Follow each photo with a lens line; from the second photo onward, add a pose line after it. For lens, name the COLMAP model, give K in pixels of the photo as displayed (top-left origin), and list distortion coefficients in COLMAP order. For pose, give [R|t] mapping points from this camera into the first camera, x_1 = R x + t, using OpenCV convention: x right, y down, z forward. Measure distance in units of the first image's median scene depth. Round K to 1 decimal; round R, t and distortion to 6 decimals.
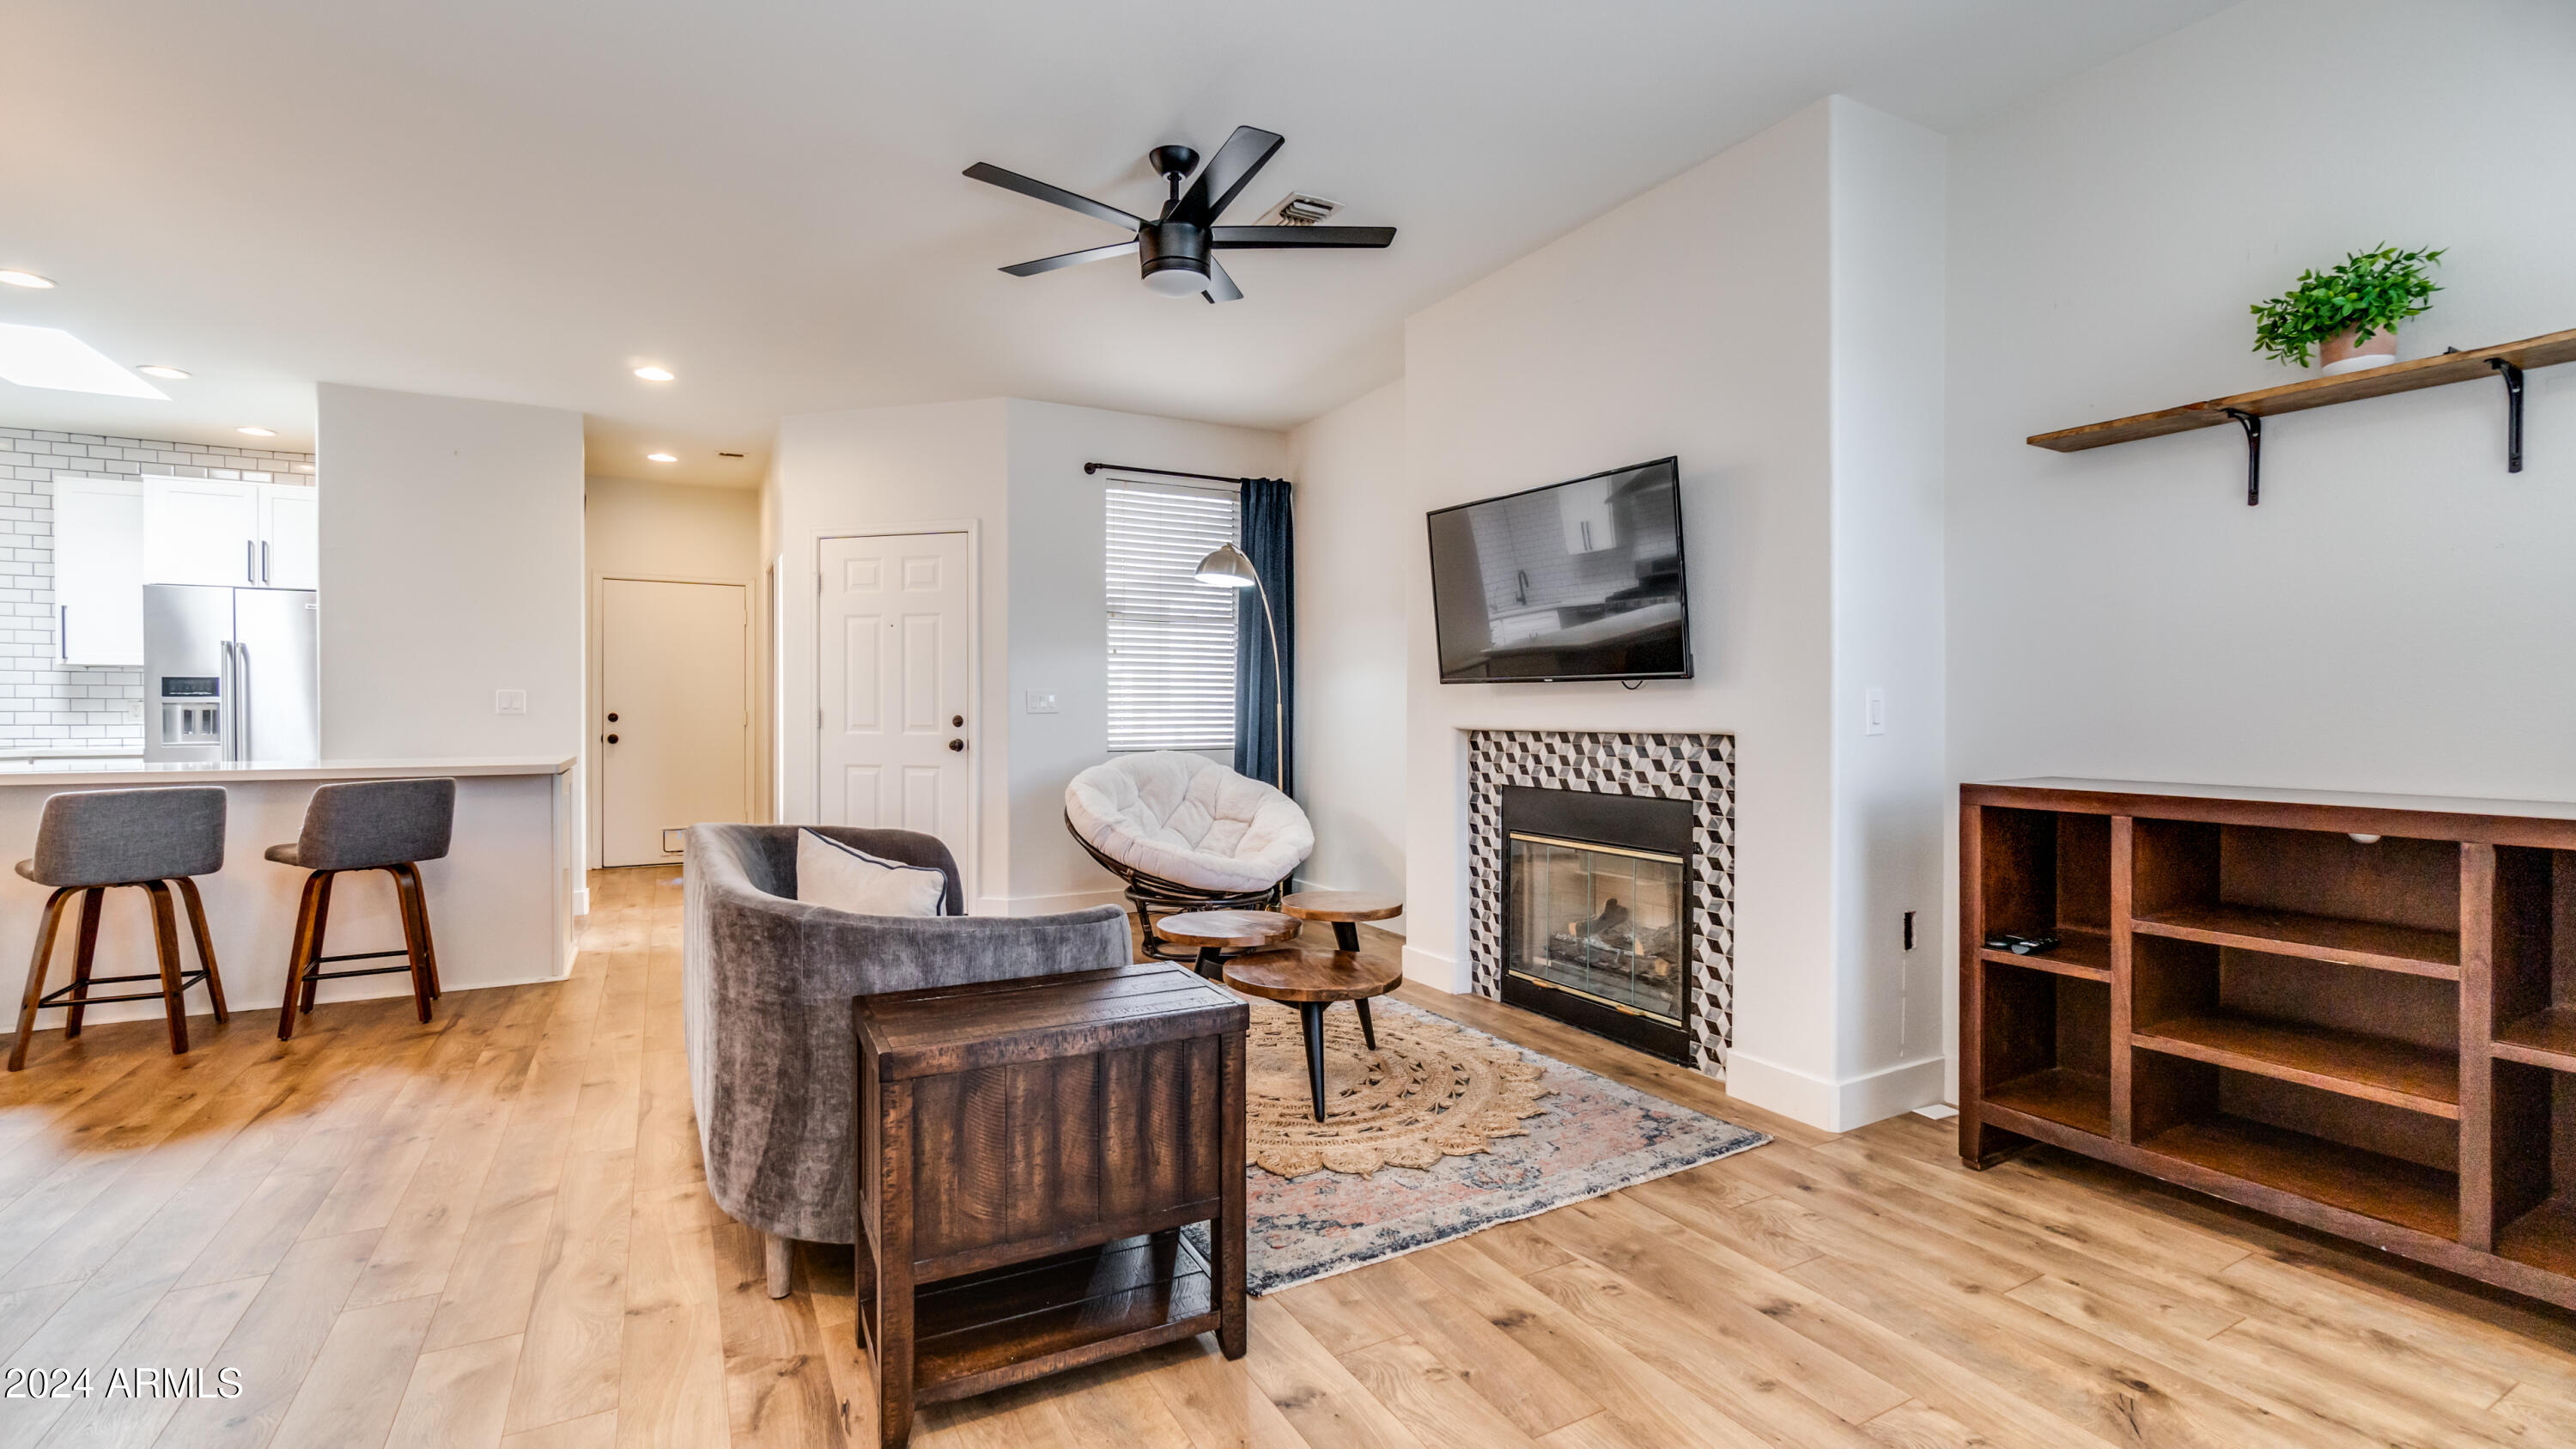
lens RADIAL K [[1115.4, 0, 1289.7], [0, 1115.4, 722.0], [0, 0, 1]] dist [-0.023613, 0.000949]
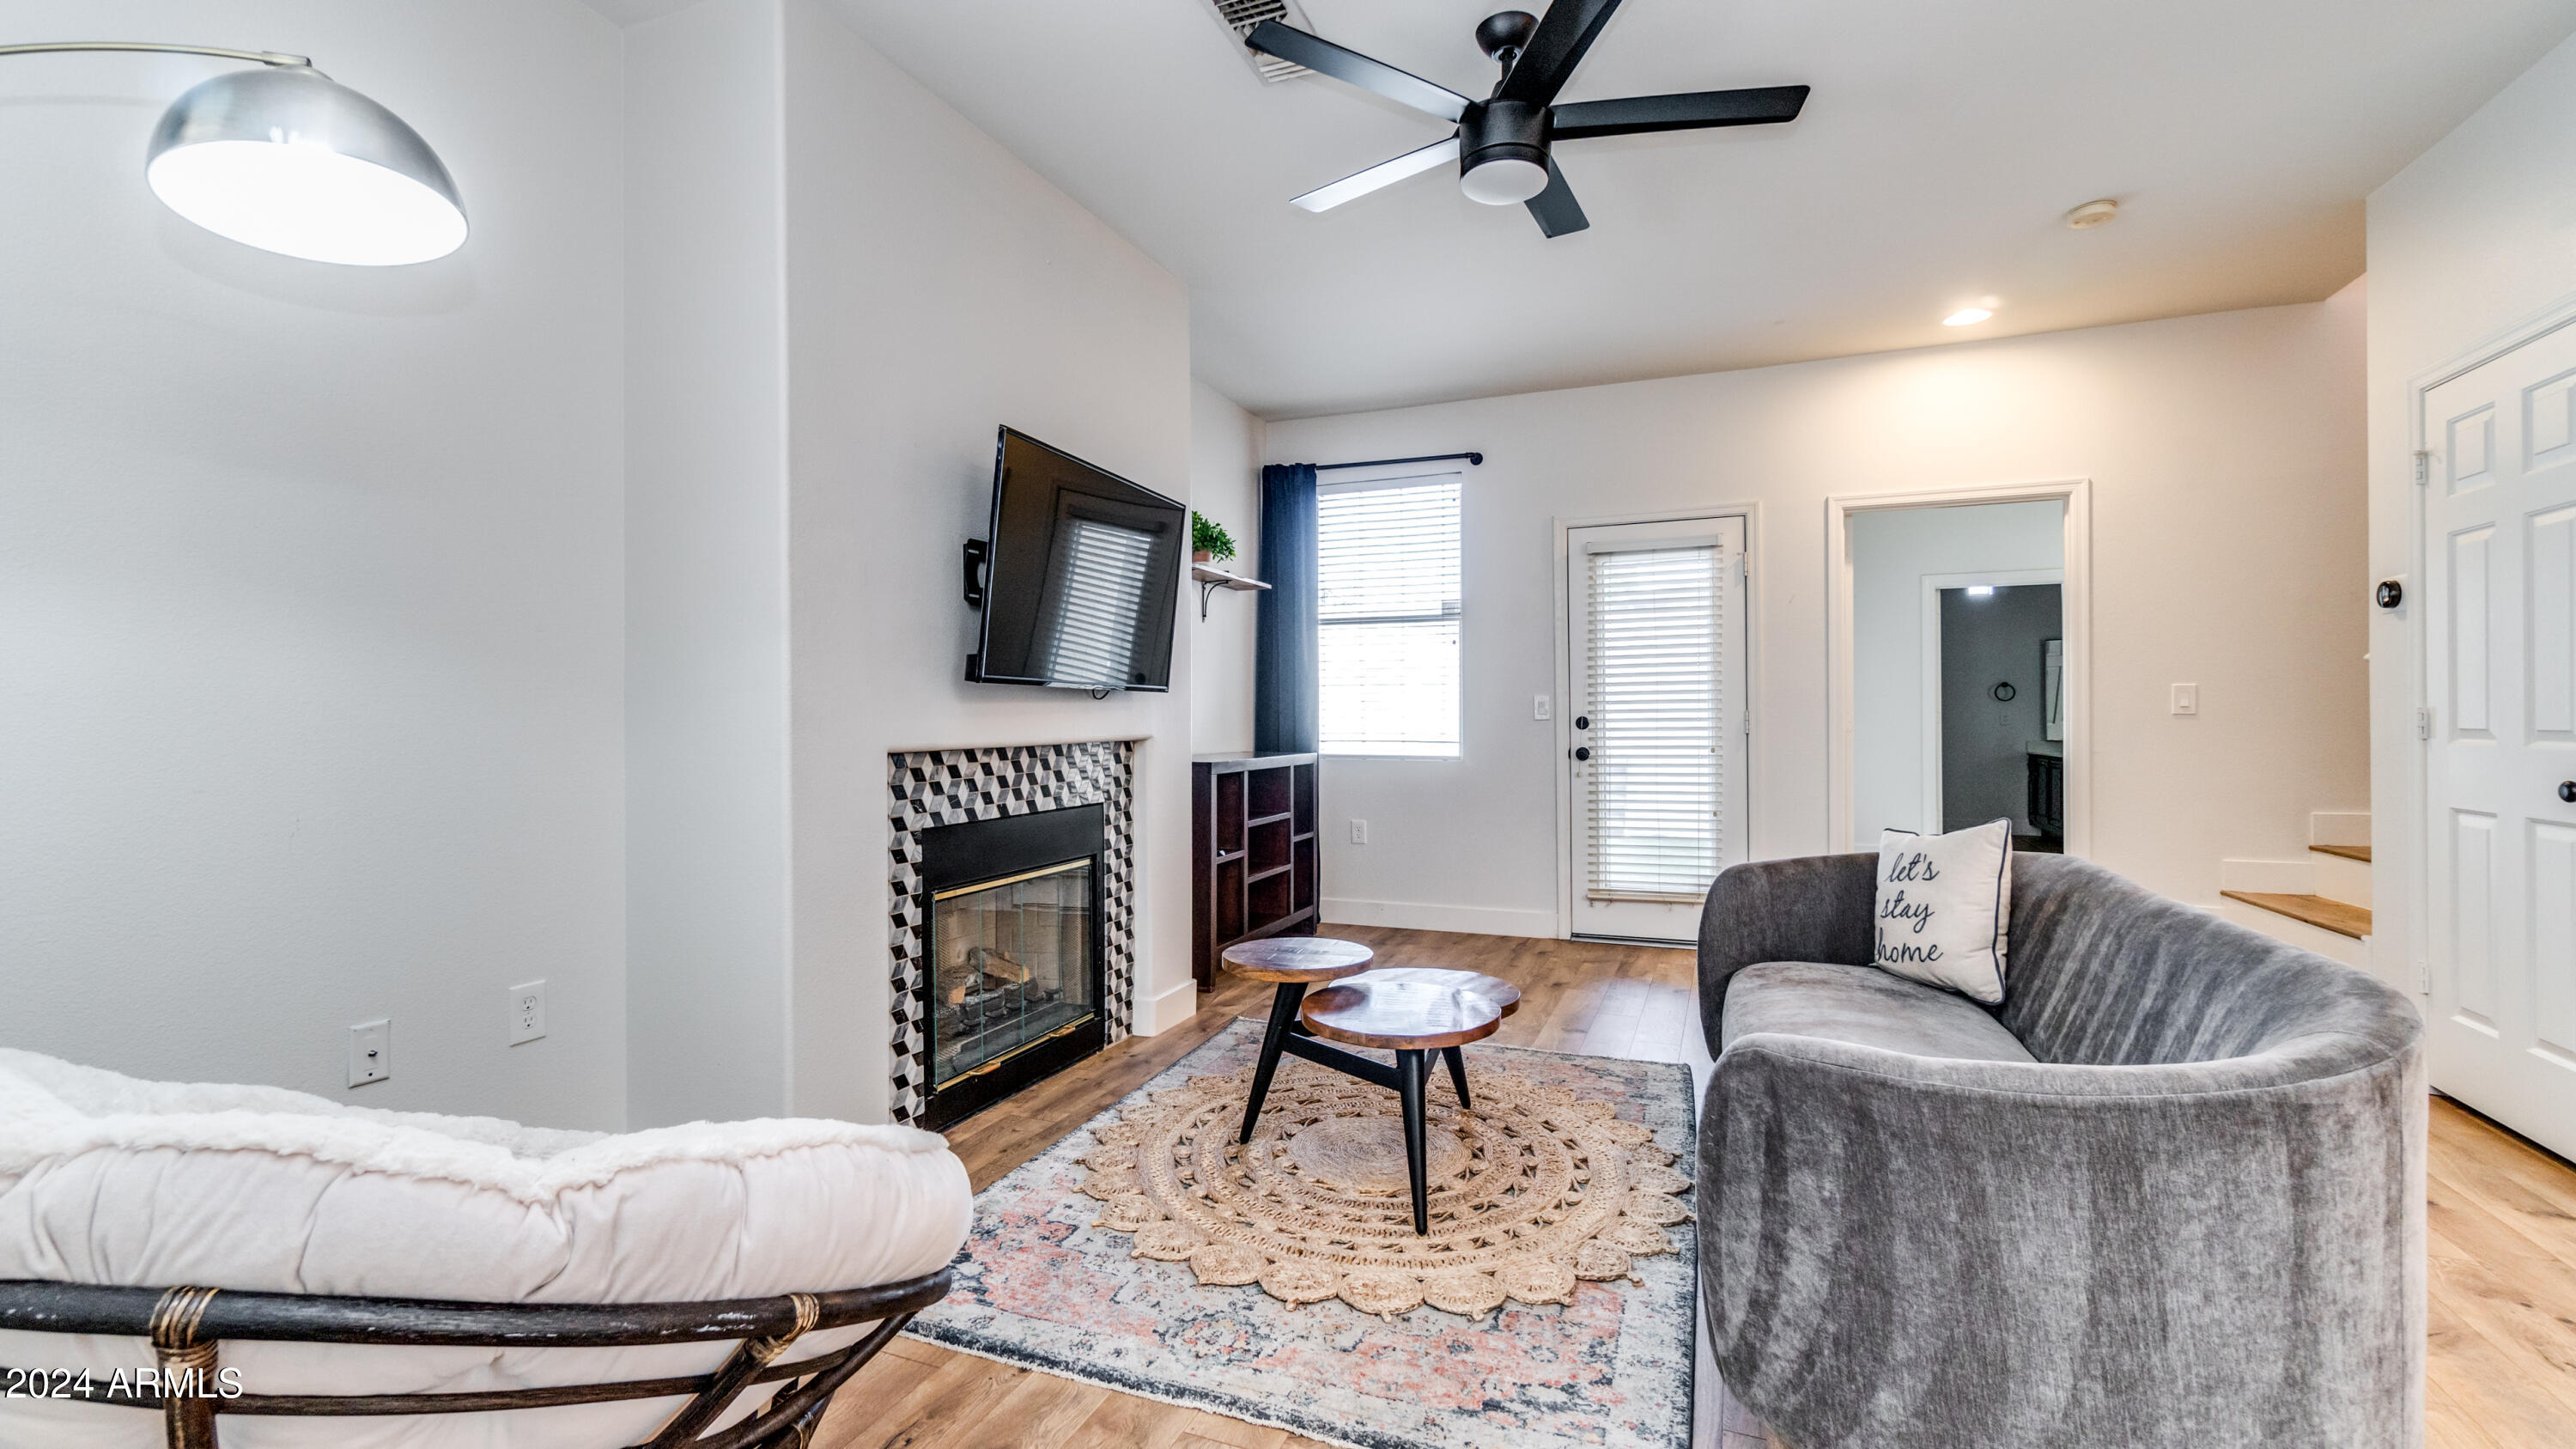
lens RADIAL K [[1110.7, 0, 1288.8], [0, 1110.7, 717.1], [0, 0, 1]] dist [-0.016840, -0.000843]
pose [[-0.639803, 0.010832, 0.768462, -0.521398], [0.021743, 0.999756, 0.004010, -0.012188], [-0.768231, 0.019275, -0.639882, 1.353377]]
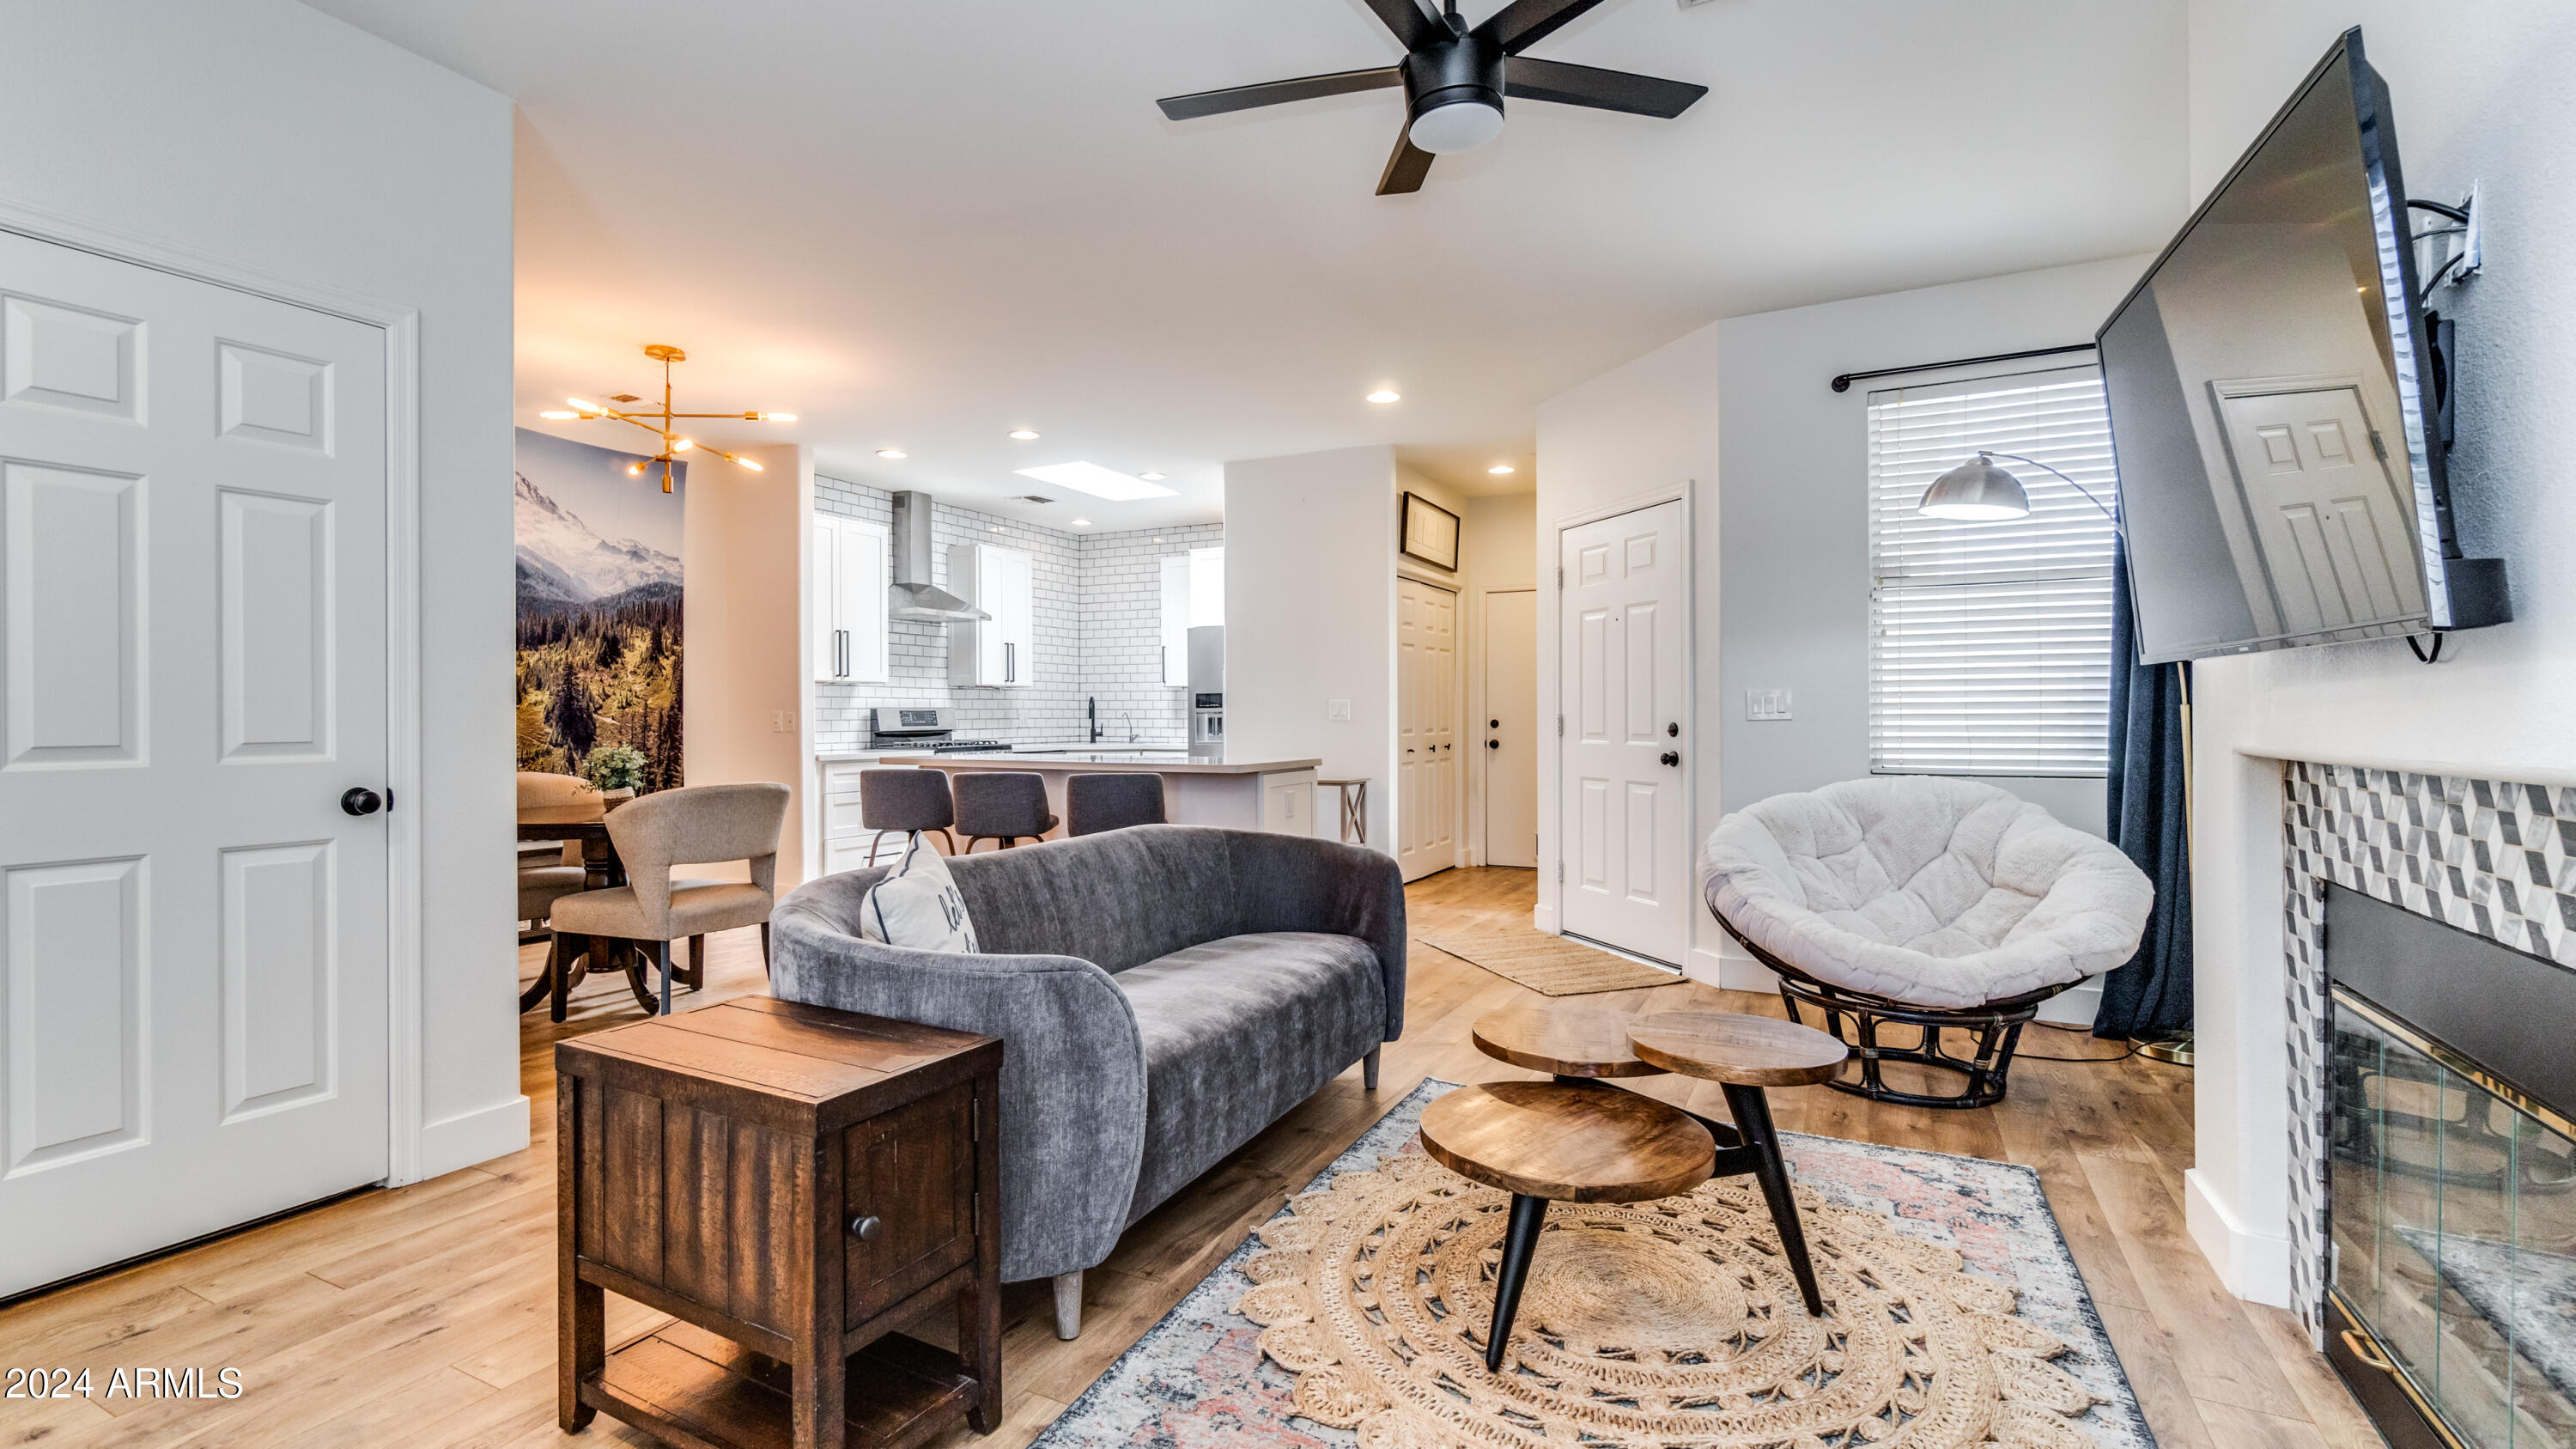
lens RADIAL K [[1157.4, 0, 1237.0], [0, 1157.4, 723.3], [0, 0, 1]] dist [-0.006925, -0.000504]
pose [[0.529970, 0.002553, -0.848013, 0.379753], [-0.004796, 0.999989, 0.000014, -0.006354], [0.848003, 0.004059, 0.529976, 0.393838]]
